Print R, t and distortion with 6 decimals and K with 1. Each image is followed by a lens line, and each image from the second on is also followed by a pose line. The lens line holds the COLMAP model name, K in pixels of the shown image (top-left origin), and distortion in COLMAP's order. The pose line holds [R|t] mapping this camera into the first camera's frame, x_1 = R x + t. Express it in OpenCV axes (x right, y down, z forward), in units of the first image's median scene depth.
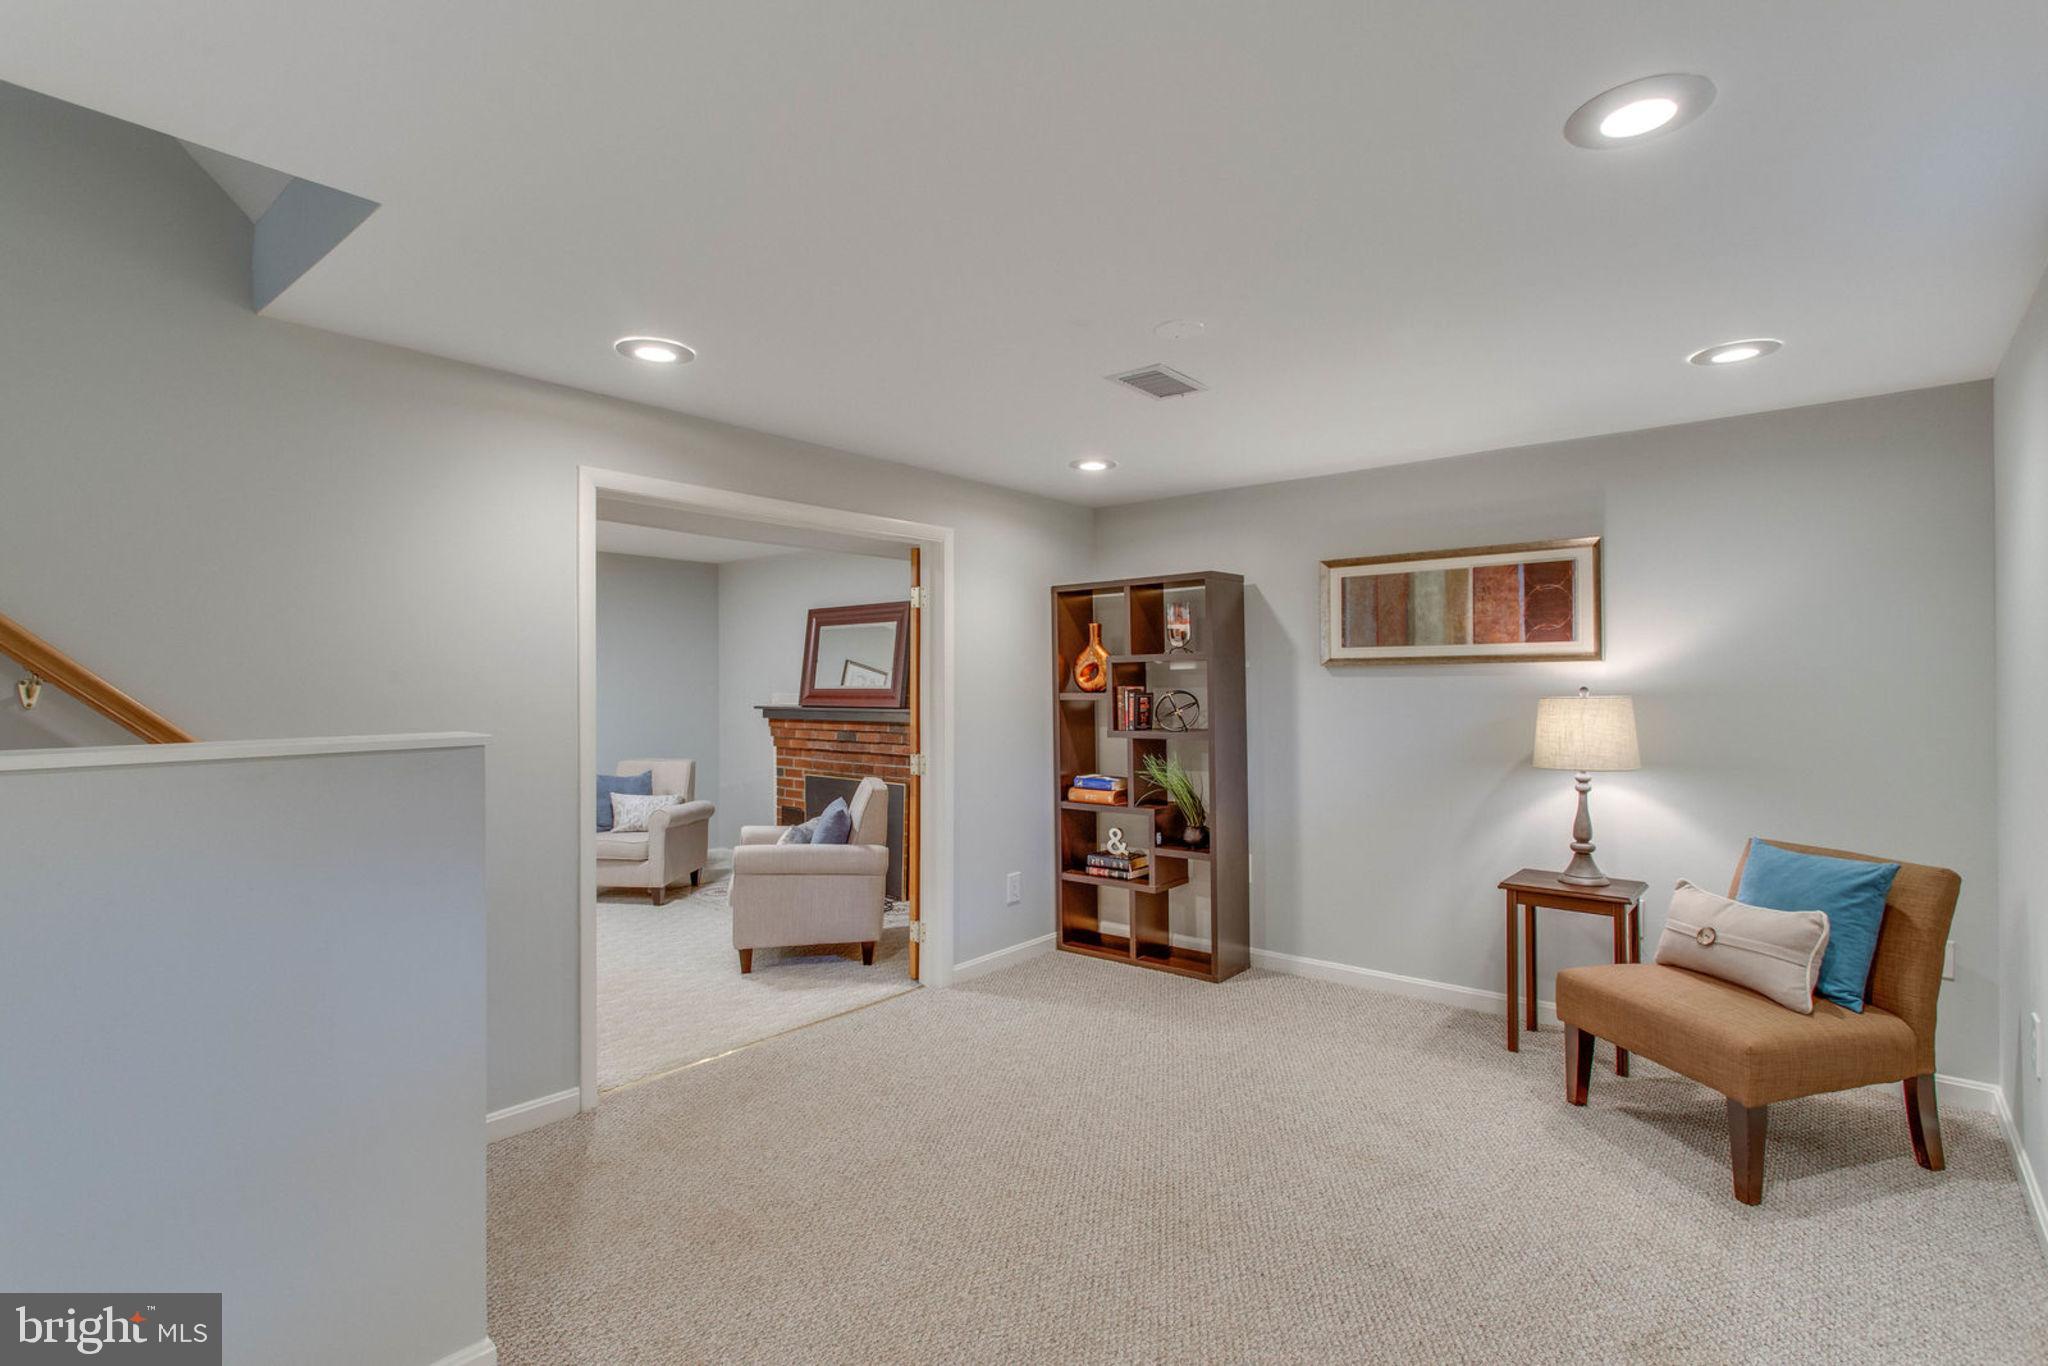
lens RADIAL K [[990.7, 0, 1031.3], [0, 990.7, 670.2], [0, 0, 1]] dist [-0.001200, 0.000199]
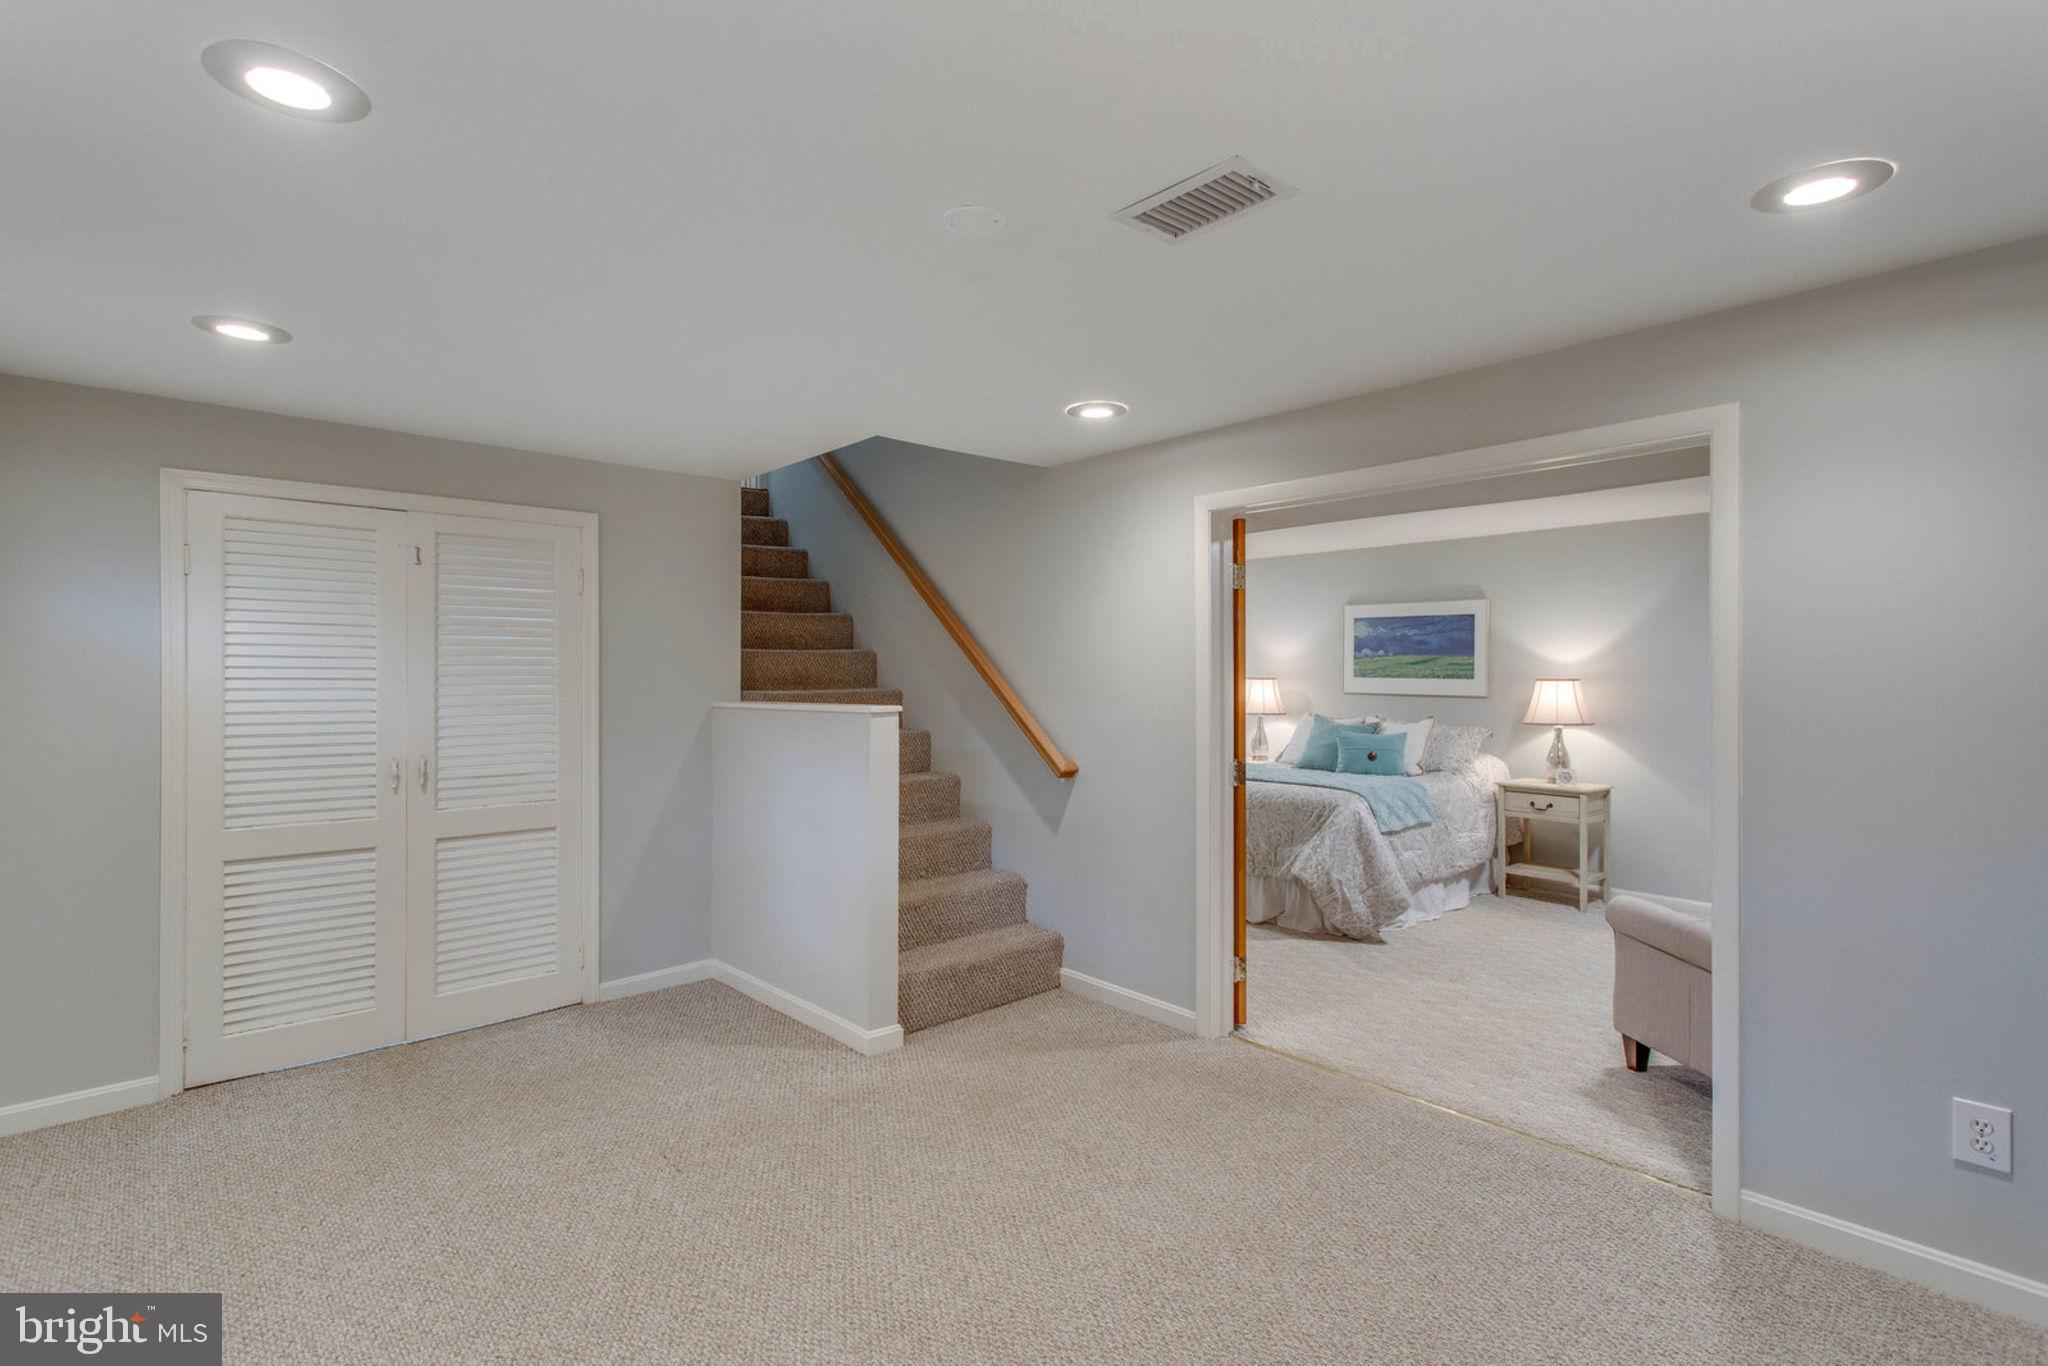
lens RADIAL K [[990.7, 0, 1015.6], [0, 990.7, 674.3], [0, 0, 1]] dist [-0.001200, 0.000199]
pose [[-0.158644, 0.008380, -0.987300, 0.579643], [0.009683, 0.999929, 0.006931, -0.001938], [0.987288, -0.008461, -0.158714, 0.737262]]
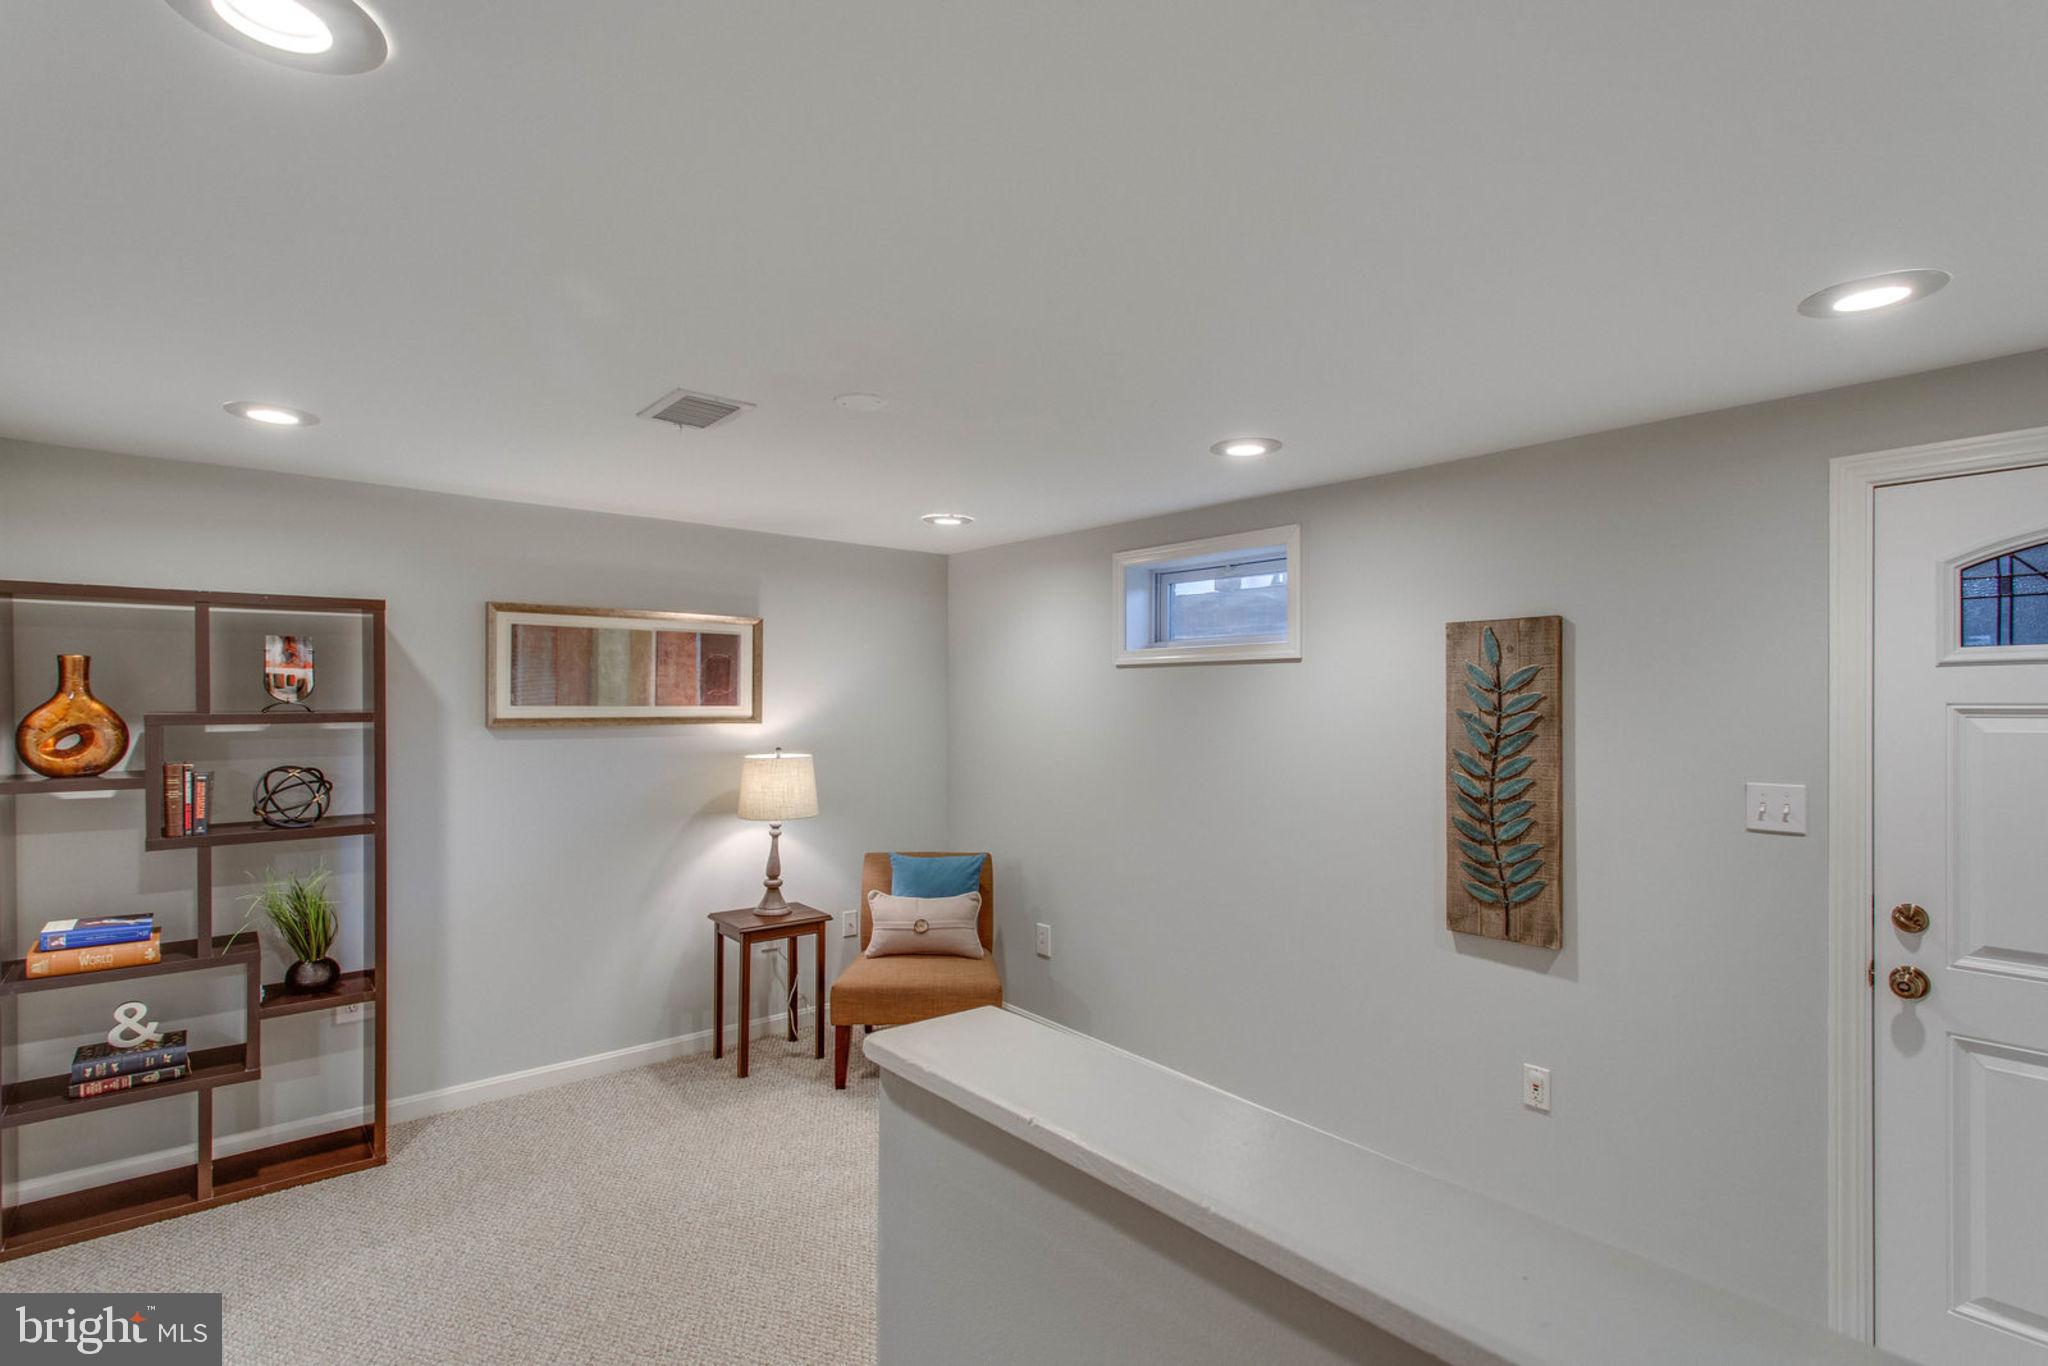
lens RADIAL K [[990.7, 0, 1041.3], [0, 990.7, 700.9], [0, 0, 1]] dist [-0.001200, 0.000199]
pose [[0.161970, 0.002254, 0.986793, -0.488347], [-0.023518, 0.999722, 0.001577, -0.041771], [-0.986515, -0.023463, 0.161978, 0.435579]]
